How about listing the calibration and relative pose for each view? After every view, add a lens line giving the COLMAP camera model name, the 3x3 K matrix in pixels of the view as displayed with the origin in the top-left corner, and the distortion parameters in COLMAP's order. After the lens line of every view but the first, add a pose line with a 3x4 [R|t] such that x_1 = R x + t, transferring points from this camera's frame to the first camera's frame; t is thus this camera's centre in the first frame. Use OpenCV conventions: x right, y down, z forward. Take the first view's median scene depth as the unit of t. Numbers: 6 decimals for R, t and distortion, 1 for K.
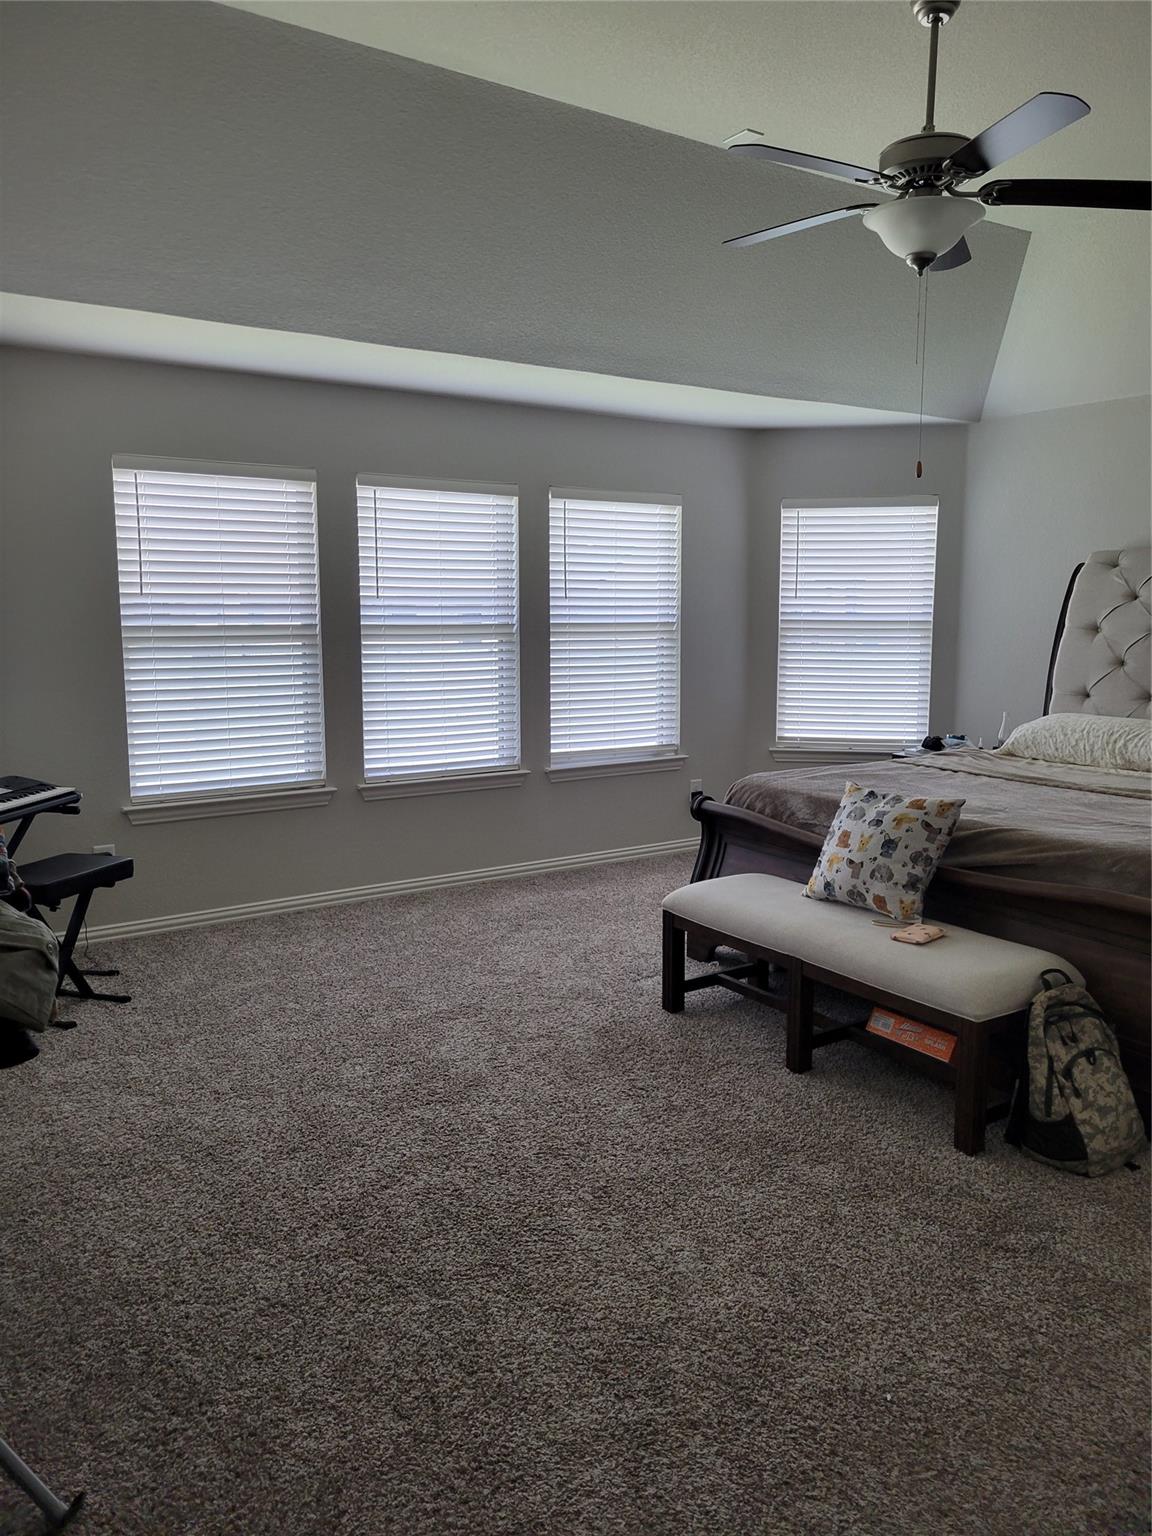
lens RADIAL K [[1158.7, 0, 586.5], [0, 1158.7, 757.0], [0, 0, 1]] dist [0.051134, -0.034502]
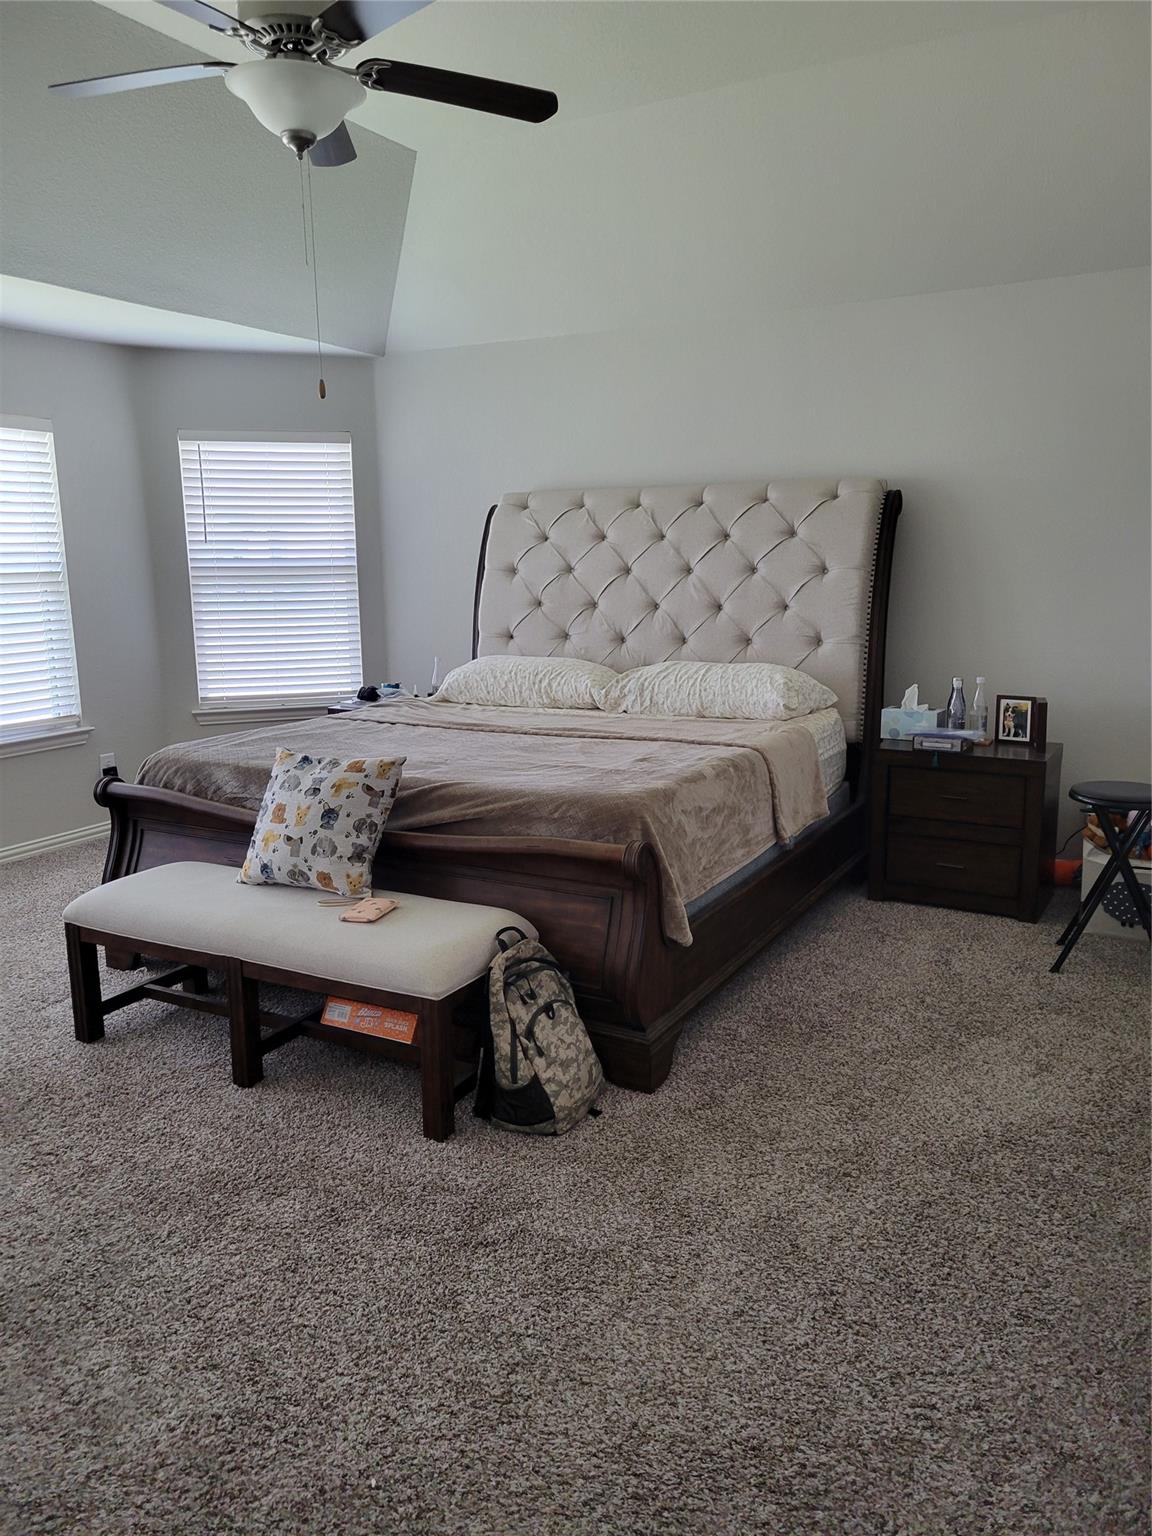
lens RADIAL K [[1158.7, 0, 586.5], [0, 1158.7, 757.0], [0, 0, 1]] dist [0.051134, -0.034502]
pose [[0.887796, -0.094719, 0.450386, 0.038719], [0.074747, 0.995275, 0.061971, -0.010516], [-0.454127, -0.021353, 0.890681, 0.117766]]
